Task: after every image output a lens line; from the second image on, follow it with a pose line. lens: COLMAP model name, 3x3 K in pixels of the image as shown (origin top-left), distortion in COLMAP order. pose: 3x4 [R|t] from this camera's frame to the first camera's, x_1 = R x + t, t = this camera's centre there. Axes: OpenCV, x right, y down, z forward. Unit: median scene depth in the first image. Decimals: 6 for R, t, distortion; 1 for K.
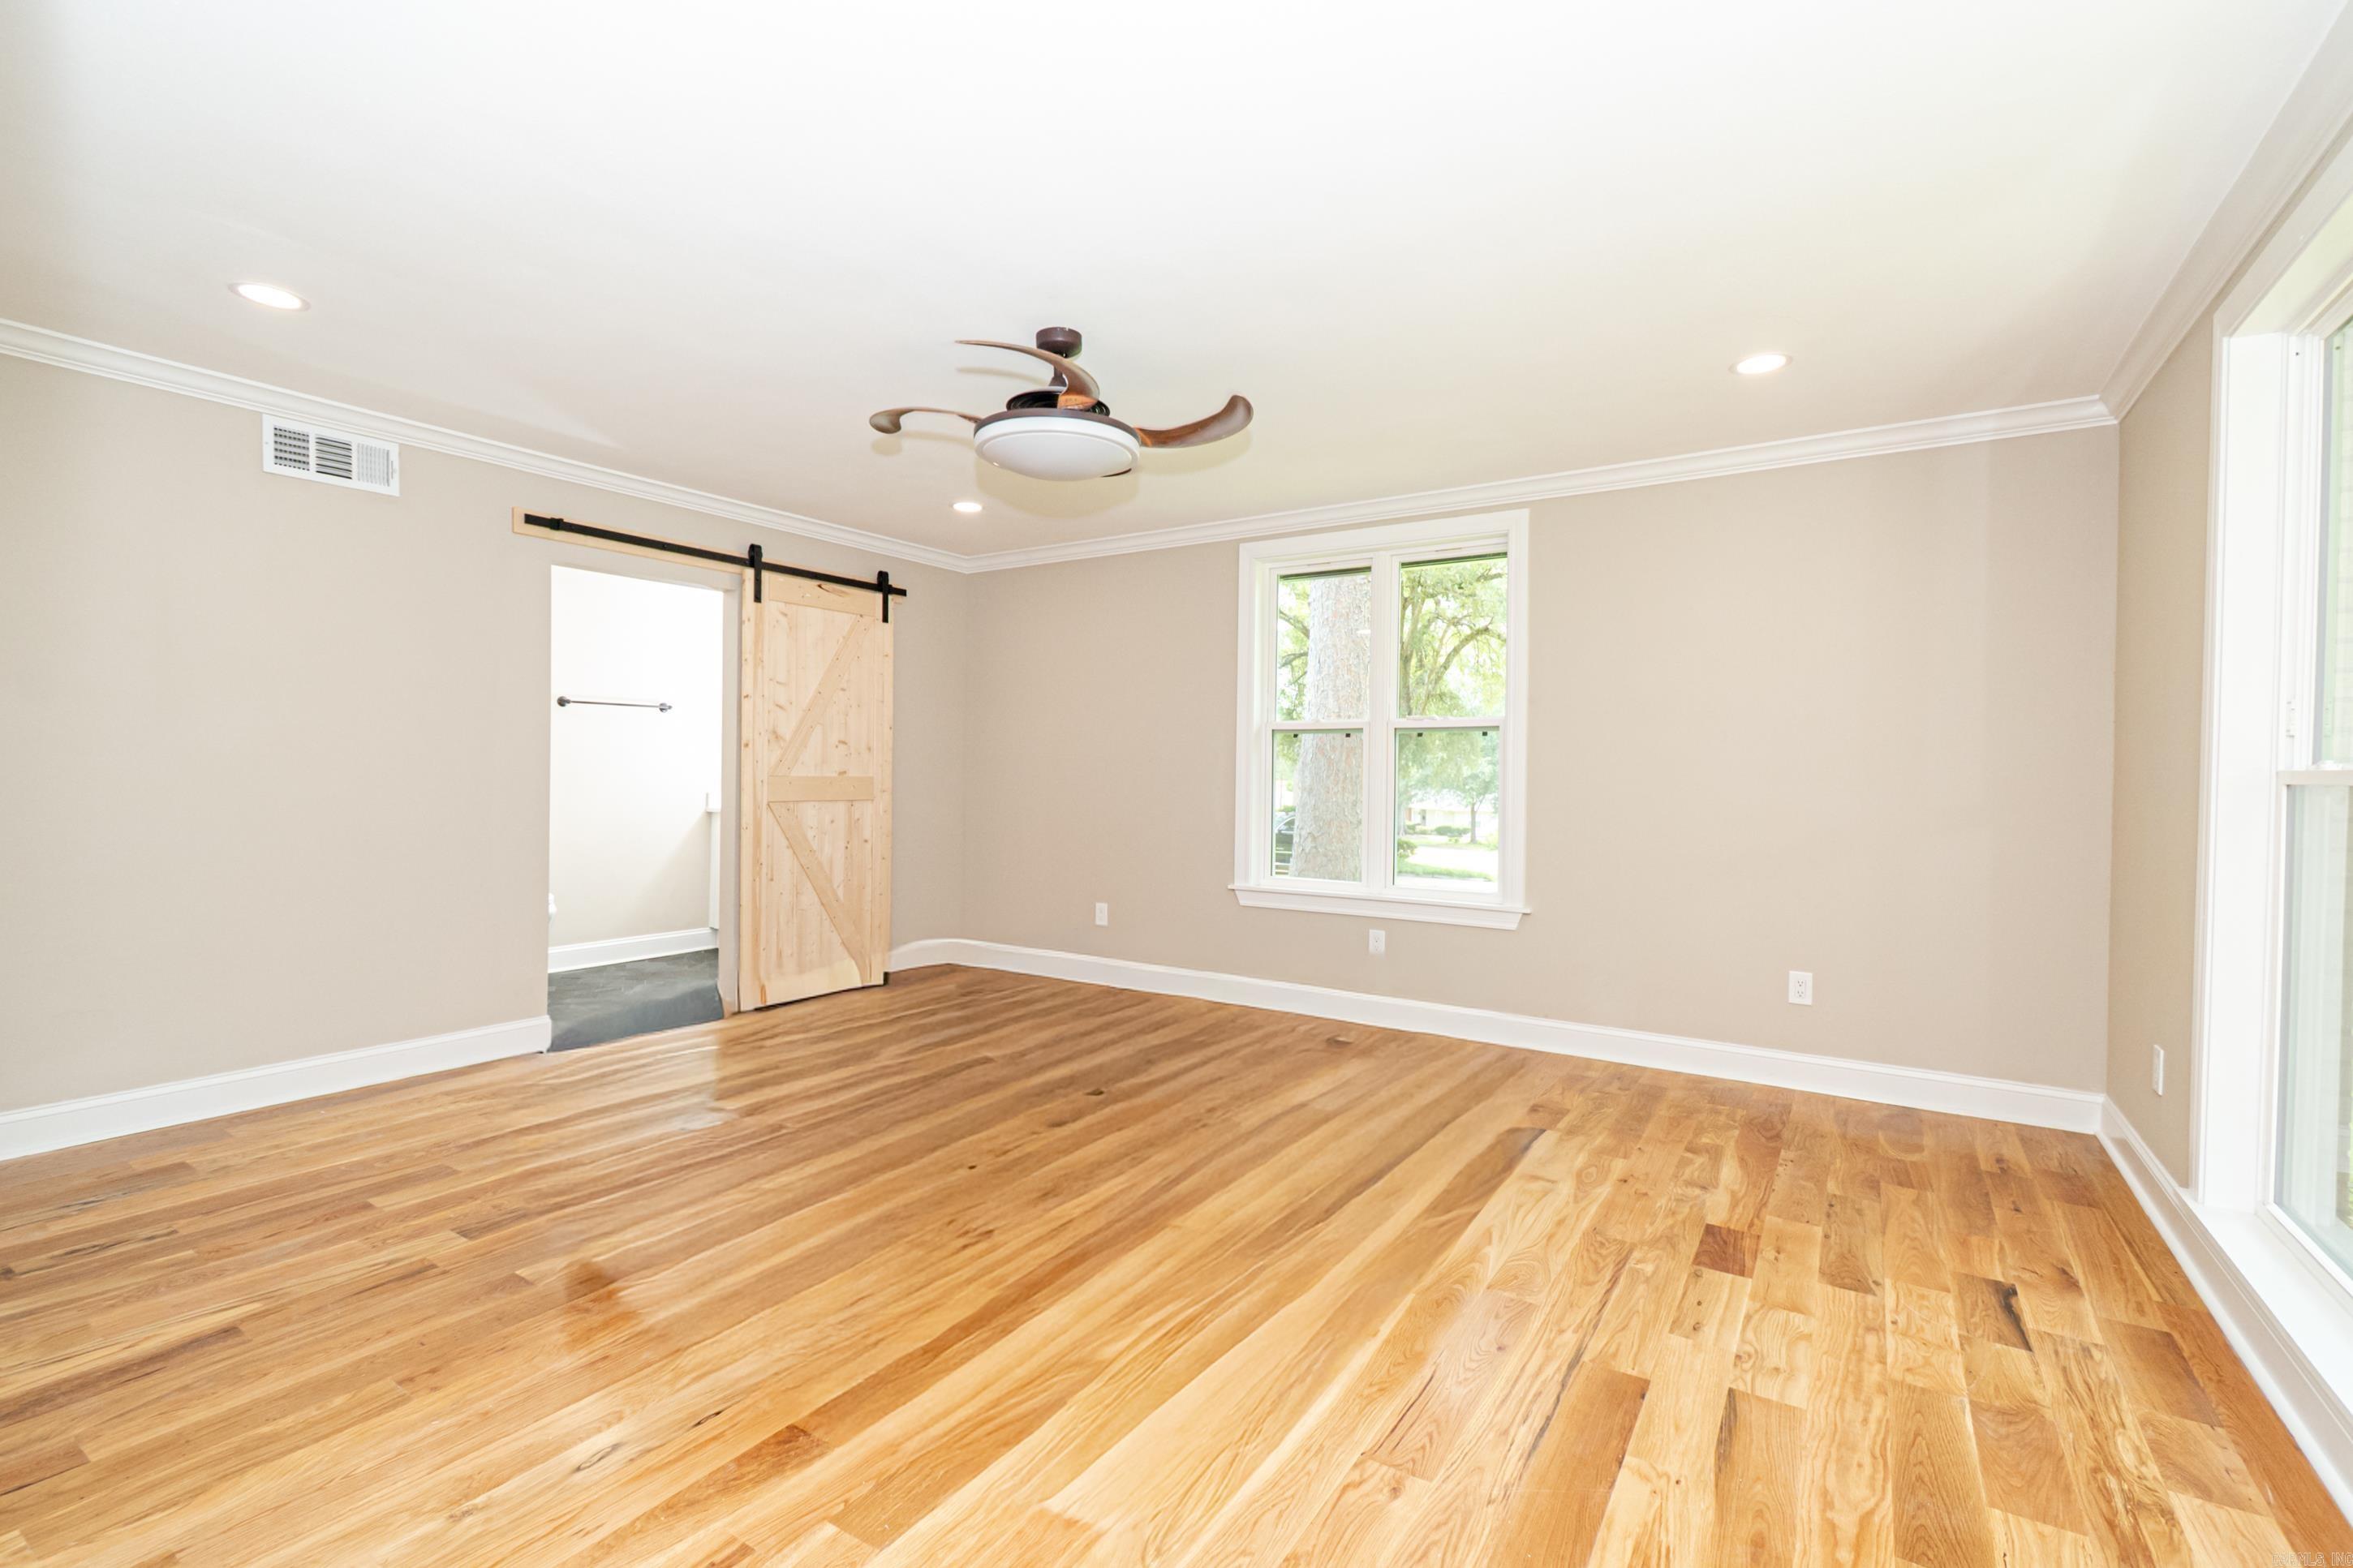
lens RADIAL K [[1041.0, 0, 1185.6], [0, 1041.0, 779.4], [0, 0, 1]] dist [0.014236, -0.008168]
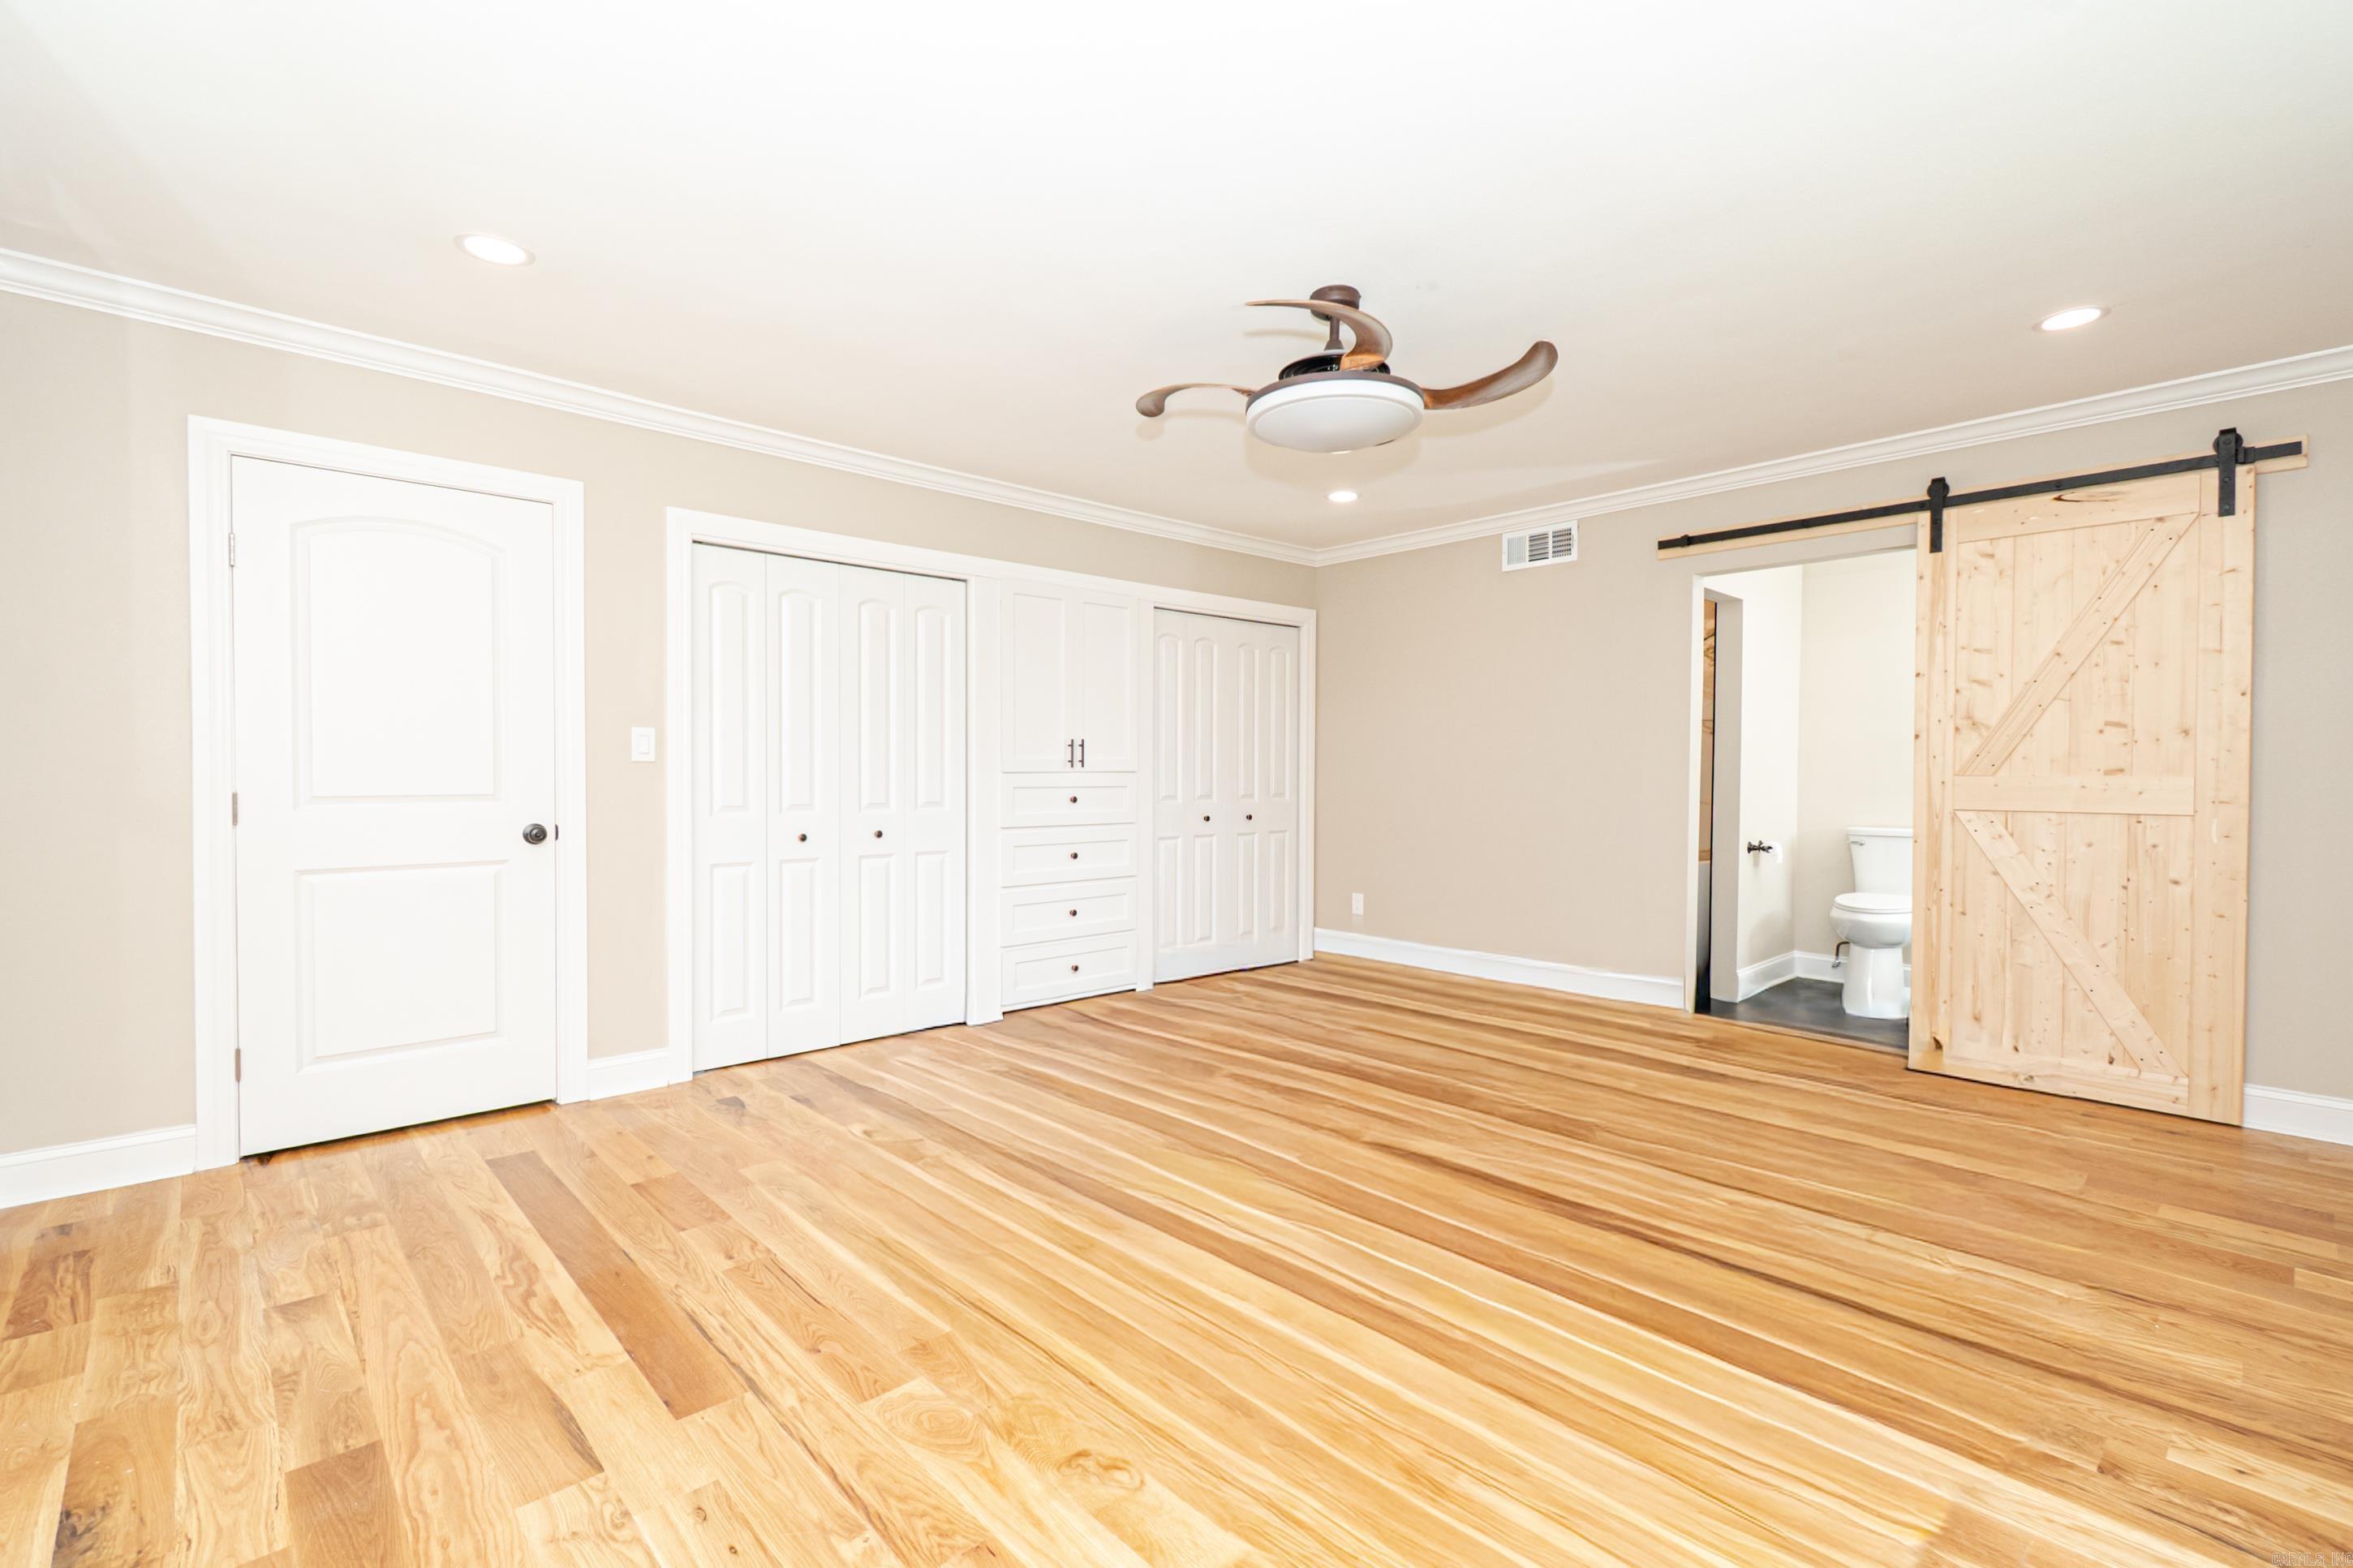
lens RADIAL K [[1044.6, 0, 1186.8], [0, 1044.6, 785.9], [0, 0, 1]] dist [0.001159, -0.003727]
pose [[-0.238775, 0.002732, -0.971071, 1.187402], [-0.011271, 0.999921, 0.005584, 0.015779], [0.971010, 0.012278, -0.238725, 1.601435]]
